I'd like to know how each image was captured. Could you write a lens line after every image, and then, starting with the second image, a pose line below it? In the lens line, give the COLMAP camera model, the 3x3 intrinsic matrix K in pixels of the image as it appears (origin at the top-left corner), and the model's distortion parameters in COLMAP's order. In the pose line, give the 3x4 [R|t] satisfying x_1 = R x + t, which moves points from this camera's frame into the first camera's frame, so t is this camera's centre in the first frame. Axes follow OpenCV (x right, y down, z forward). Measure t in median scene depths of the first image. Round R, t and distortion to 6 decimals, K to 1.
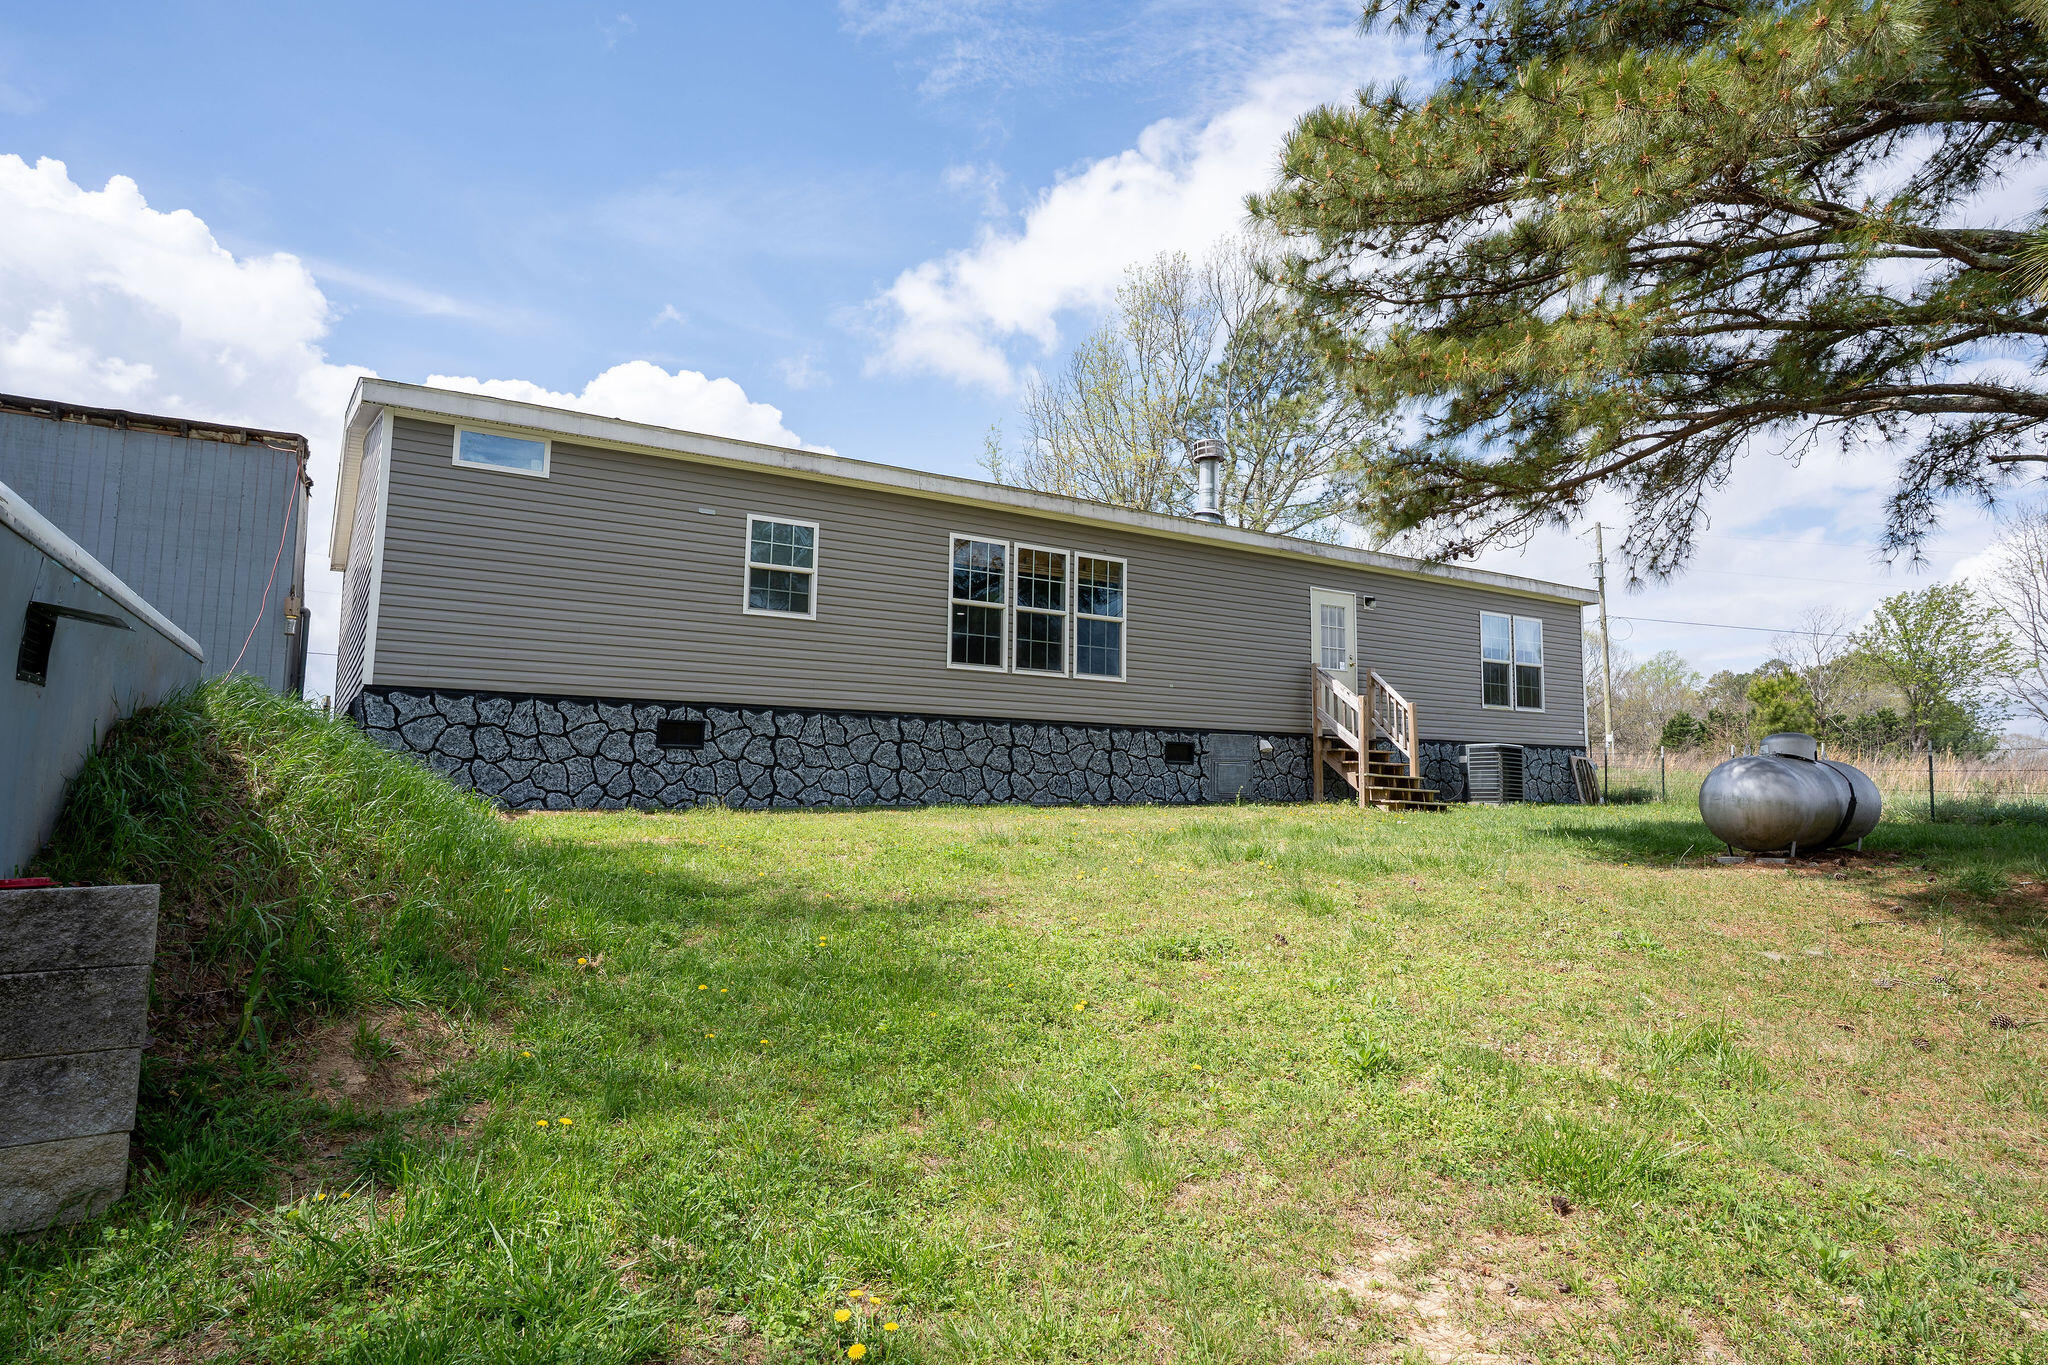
lens RADIAL K [[1239.1, 0, 1024.5], [0, 1239.1, 673.7], [0, 0, 1]] dist [0.031627, 0.002163]
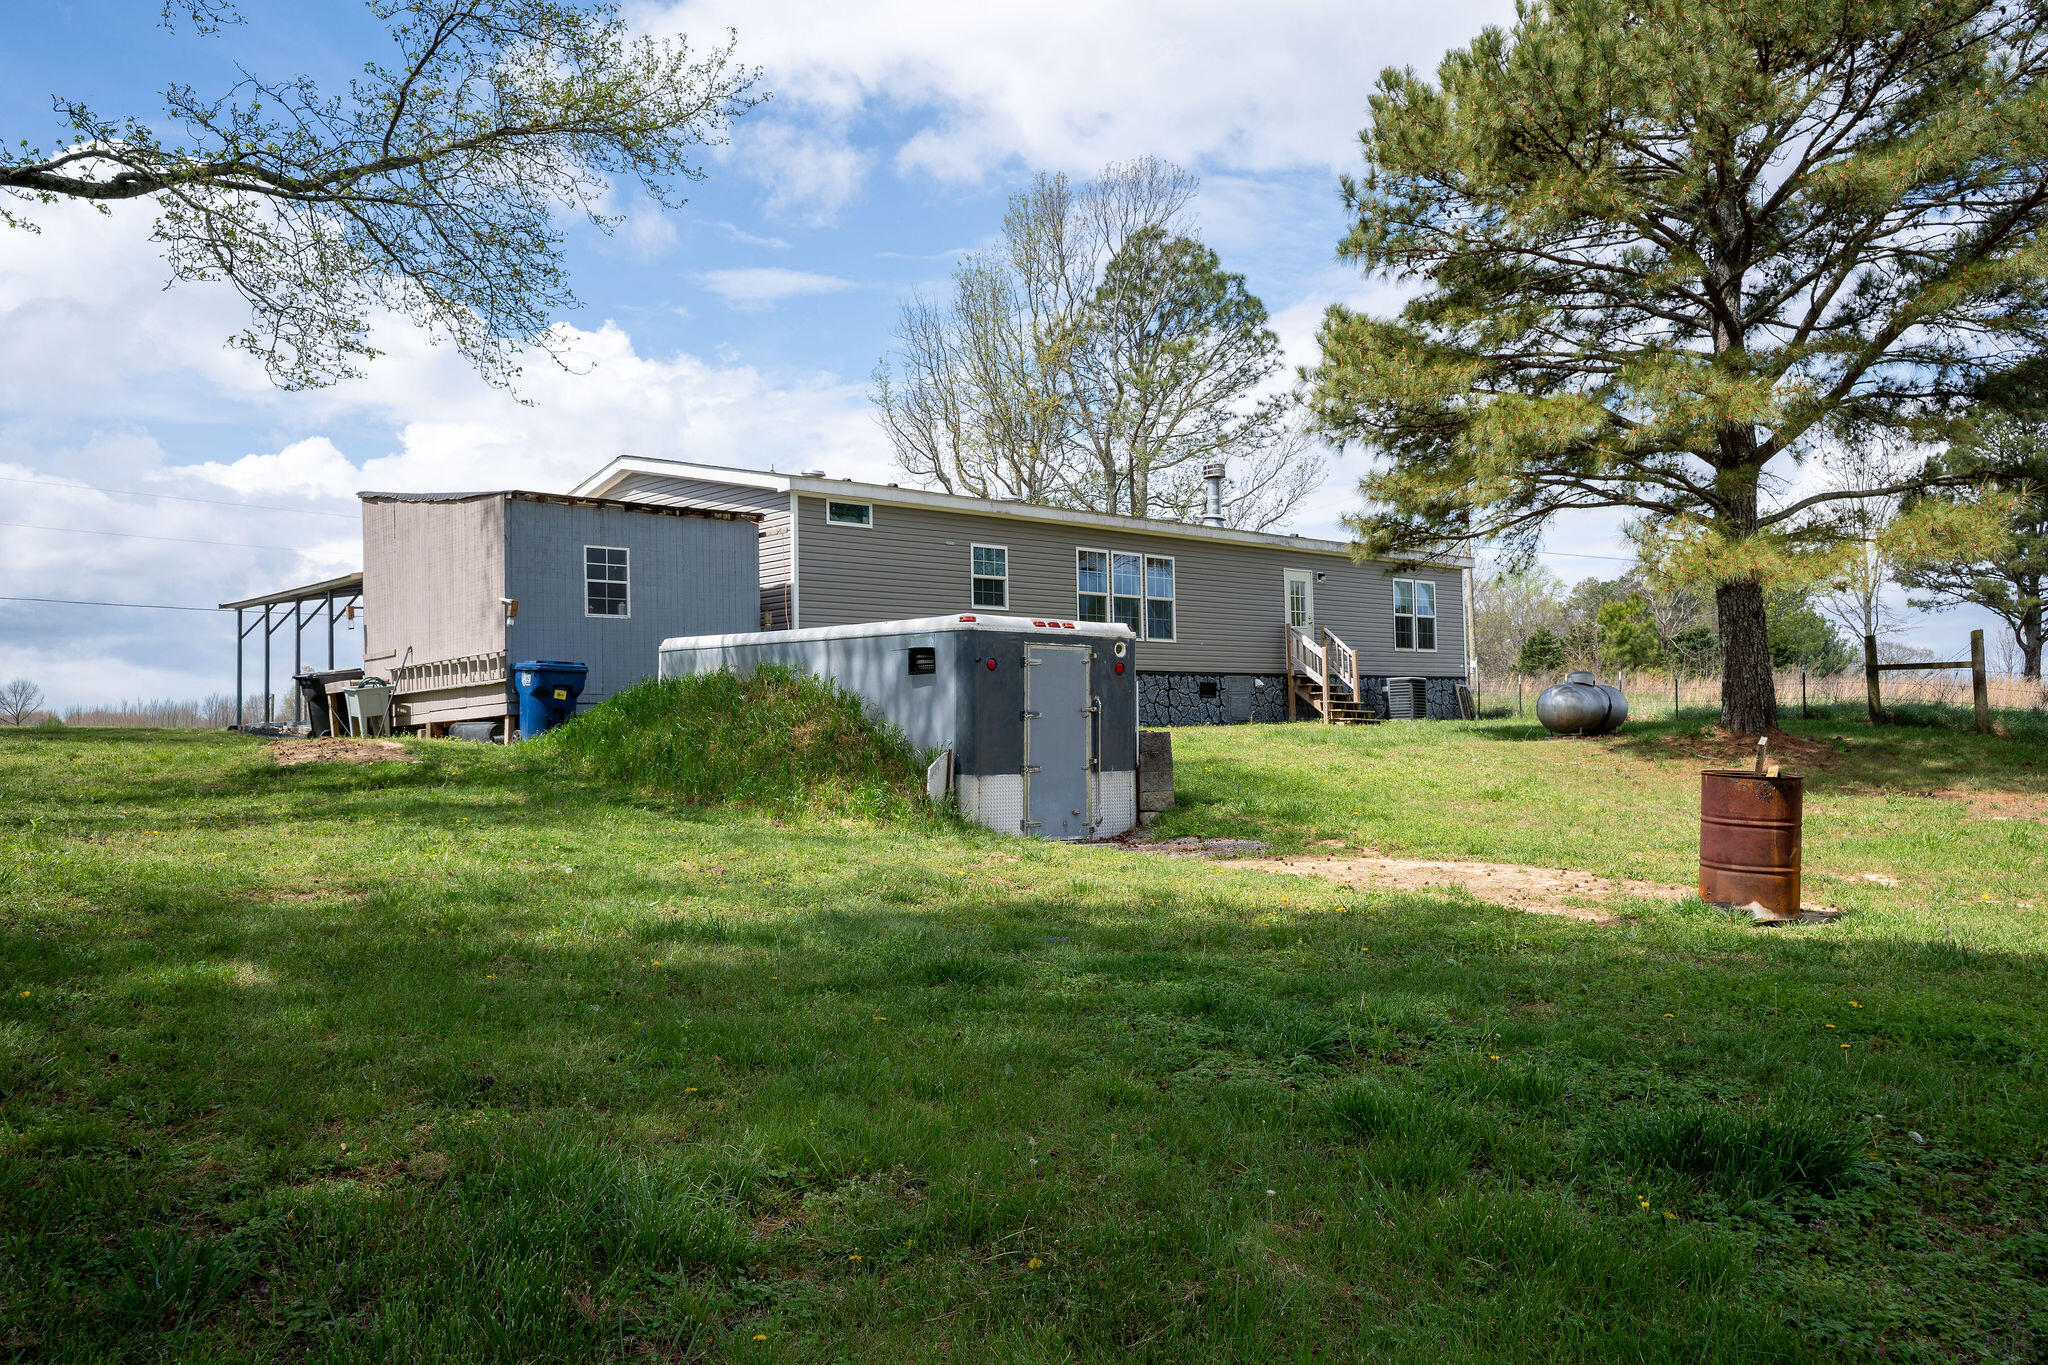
lens RADIAL K [[1520.9, 0, 1026.0], [0, 1520.9, 674.8], [0, 0, 1]] dist [0.030582, 0.031739]
pose [[0.987406, -0.023401, 0.156467, -0.331849], [0.014990, 0.998389, 0.054726, -0.049402], [-0.157495, -0.051691, 0.986166, -0.657029]]
